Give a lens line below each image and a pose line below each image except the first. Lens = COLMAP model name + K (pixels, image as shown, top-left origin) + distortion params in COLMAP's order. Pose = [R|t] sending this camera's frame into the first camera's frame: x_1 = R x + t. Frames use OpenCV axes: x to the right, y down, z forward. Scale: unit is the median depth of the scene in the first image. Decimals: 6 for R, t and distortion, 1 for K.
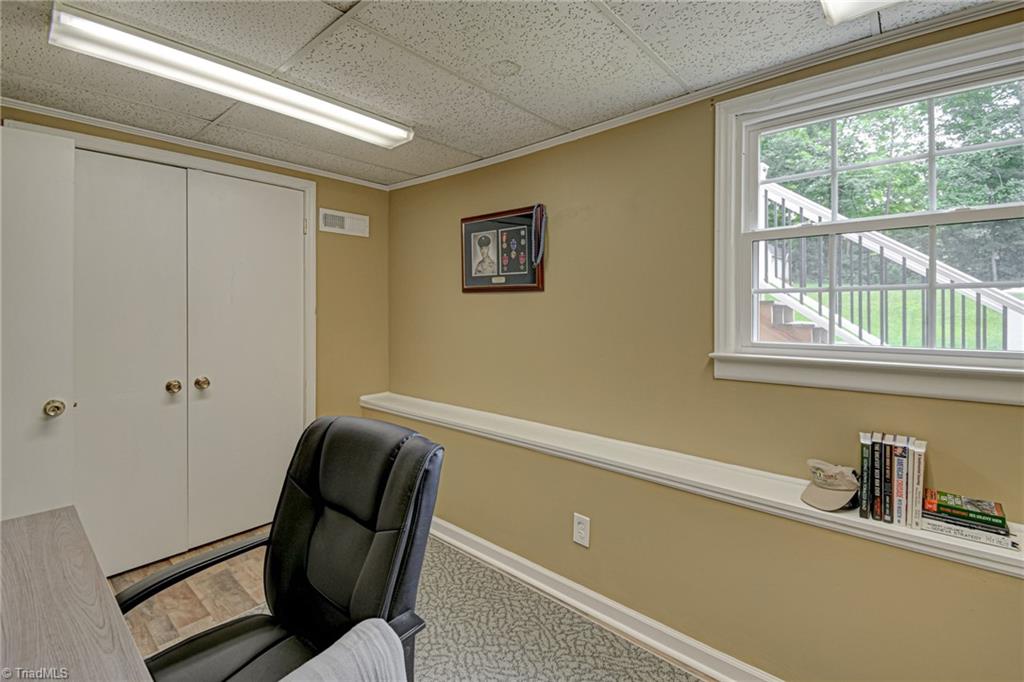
lens RADIAL K [[457.0, 0, 519.3], [0, 457.0, 314.5], [0, 0, 1]] dist [0.008574, -0.004207]
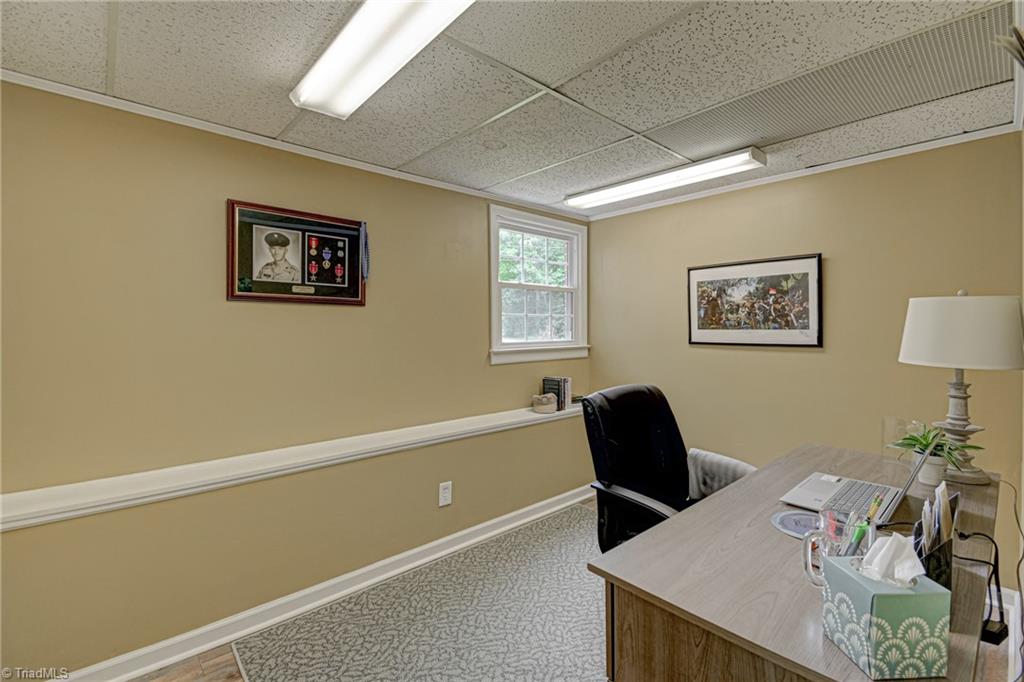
lens RADIAL K [[457.0, 0, 512.3], [0, 457.0, 330.1], [0, 0, 1]] dist [0.008574, -0.004207]
pose [[0.118142, -0.003445, 0.992991, -0.892609], [0.014345, 0.999896, 0.001763, 0.006044], [-0.992893, 0.014037, 0.118179, 0.517296]]
